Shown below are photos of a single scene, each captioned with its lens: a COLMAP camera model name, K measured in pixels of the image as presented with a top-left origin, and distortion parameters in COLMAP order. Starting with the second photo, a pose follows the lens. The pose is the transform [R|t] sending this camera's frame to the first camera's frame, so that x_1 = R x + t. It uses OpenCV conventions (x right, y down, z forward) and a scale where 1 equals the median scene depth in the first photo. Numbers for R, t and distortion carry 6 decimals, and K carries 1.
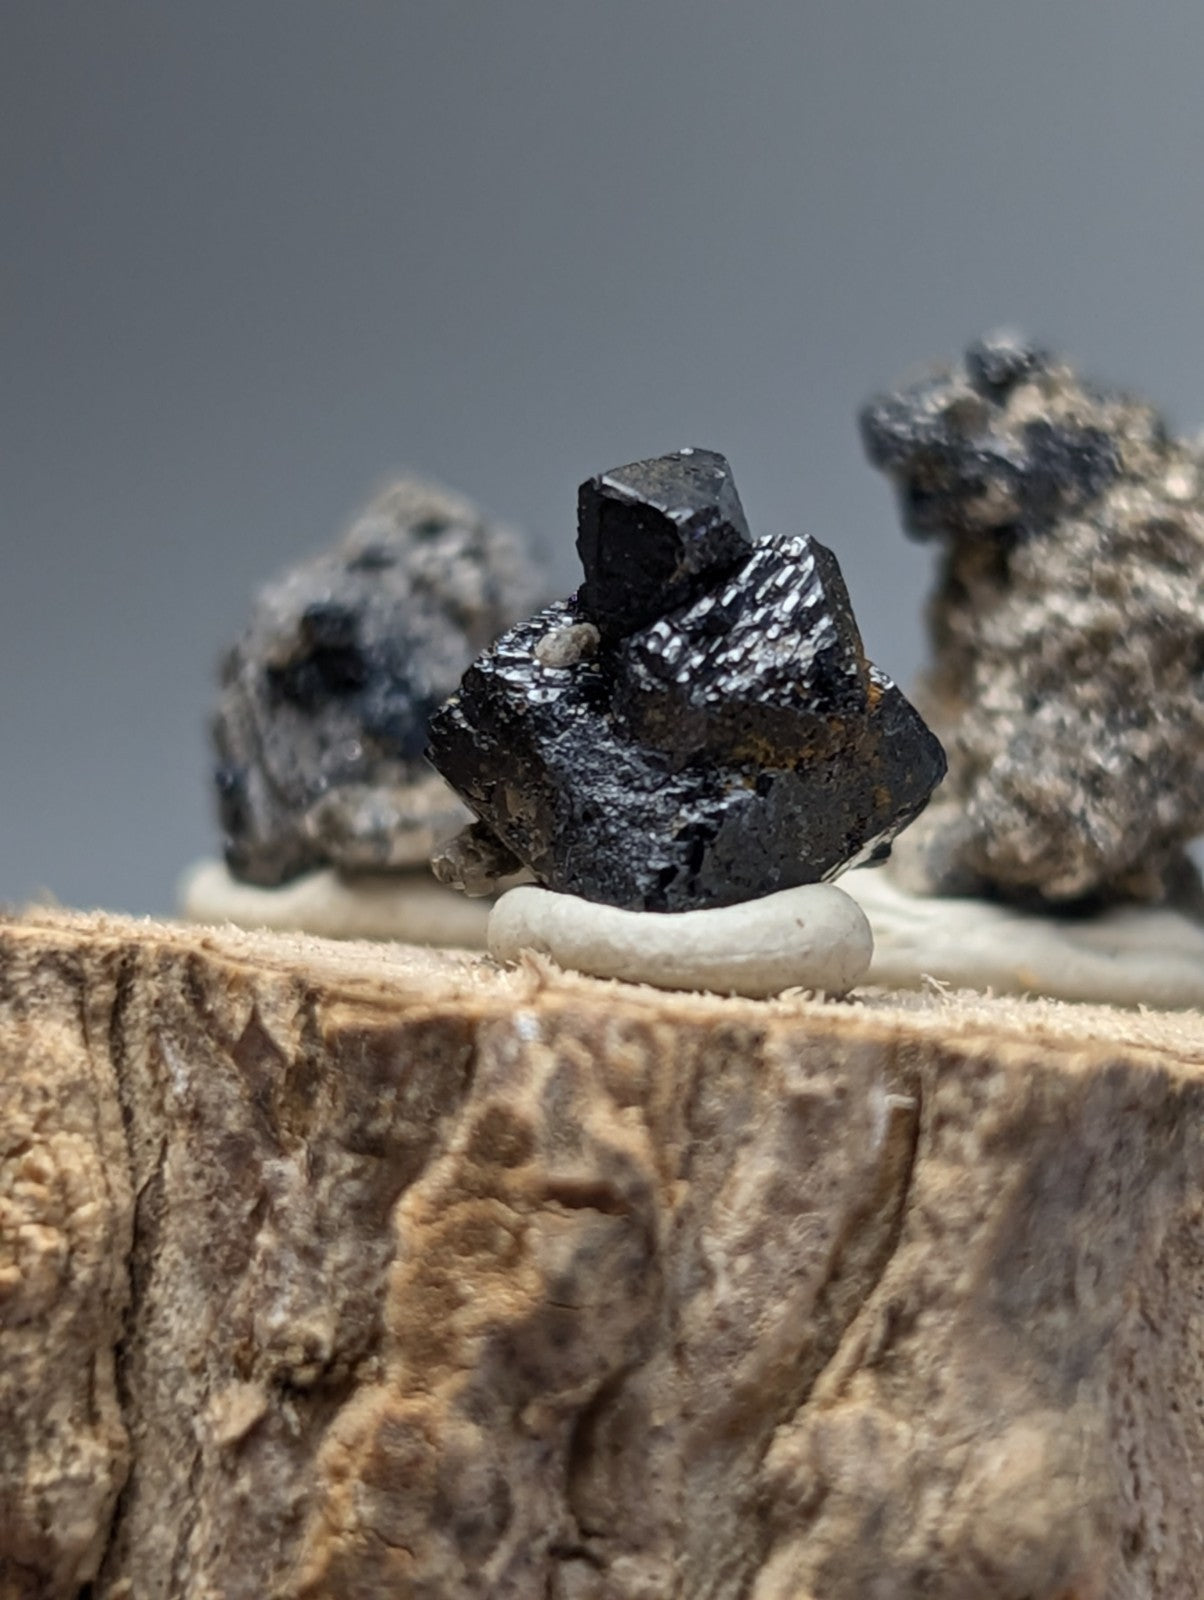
lens RADIAL K [[5690.1, 0, 701.1], [0, 5690.1, 800.7], [0, 0, 1]] dist [0.237493, 2.464292]
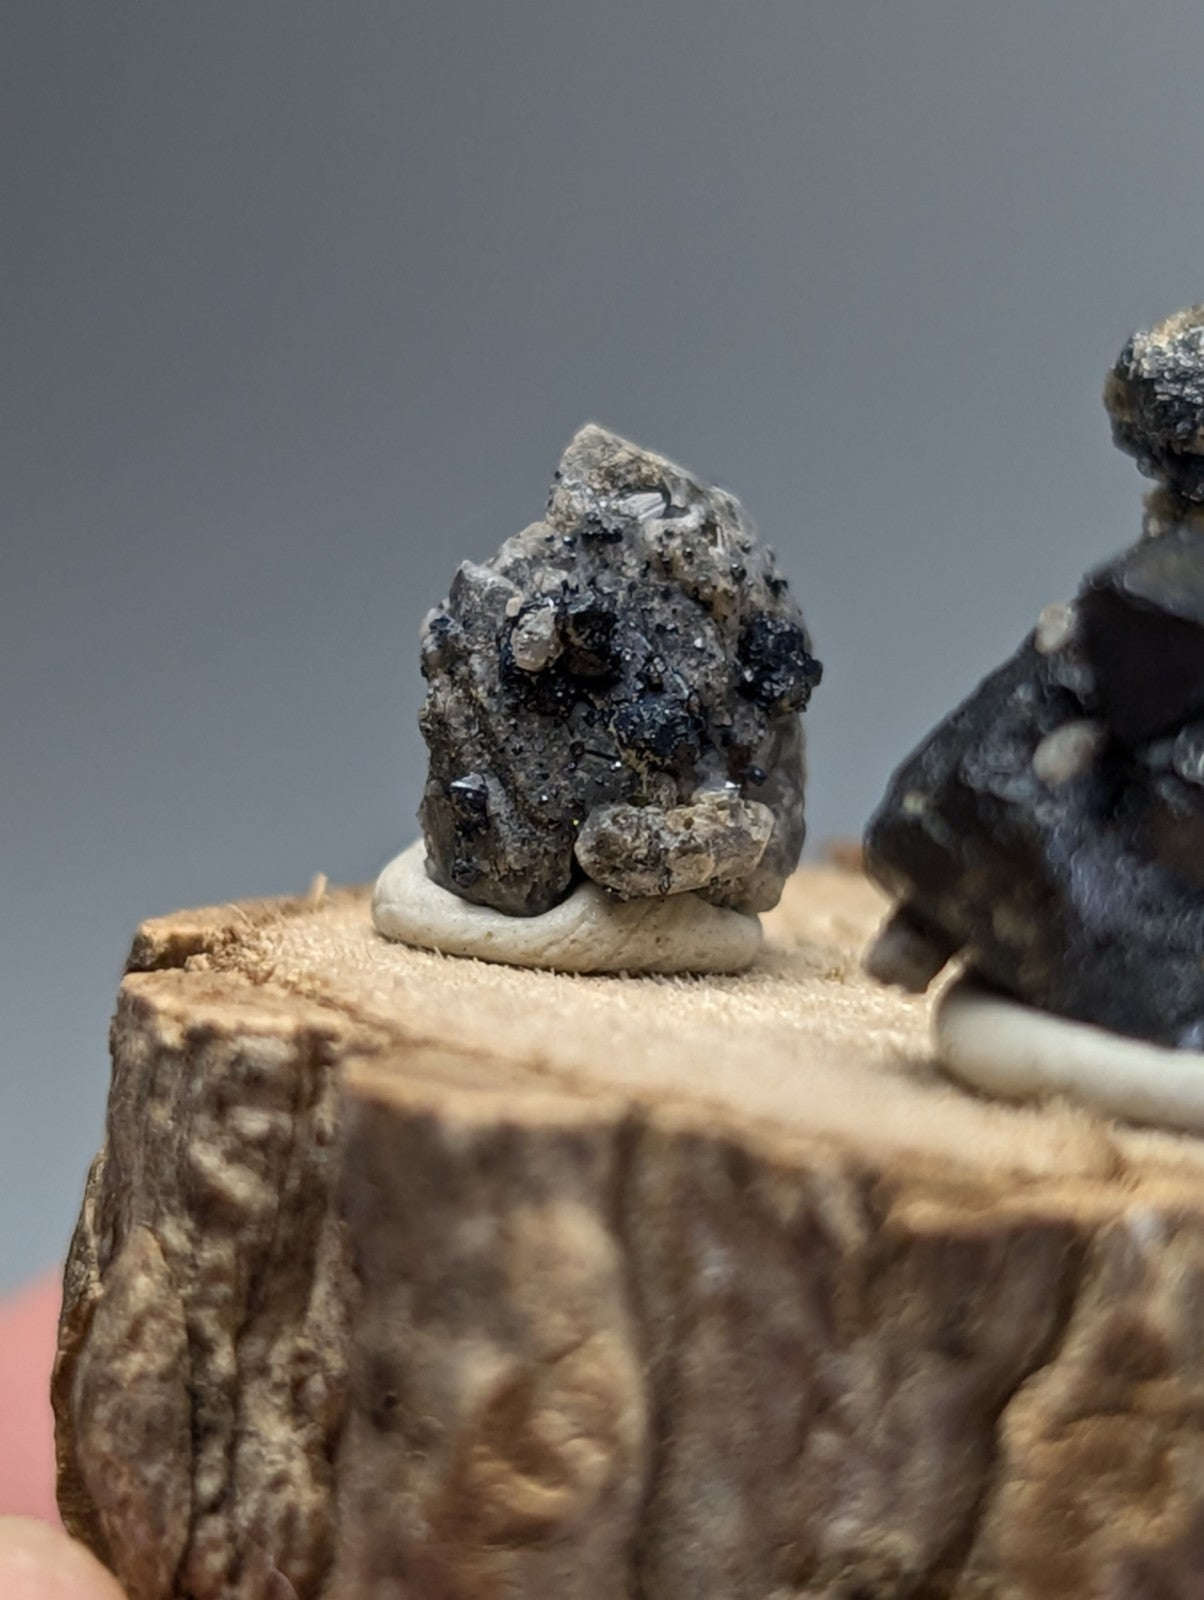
lens RADIAL K [[5690.1, 0, 701.1], [0, 5690.1, 800.7], [0, 0, 1]] dist [0.237493, 2.464292]
pose [[0.953894, -0.042699, 0.297092, -0.364011], [-0.011639, 0.983822, 0.178768, -0.189030], [-0.299919, -0.173983, 0.937965, 0.159007]]
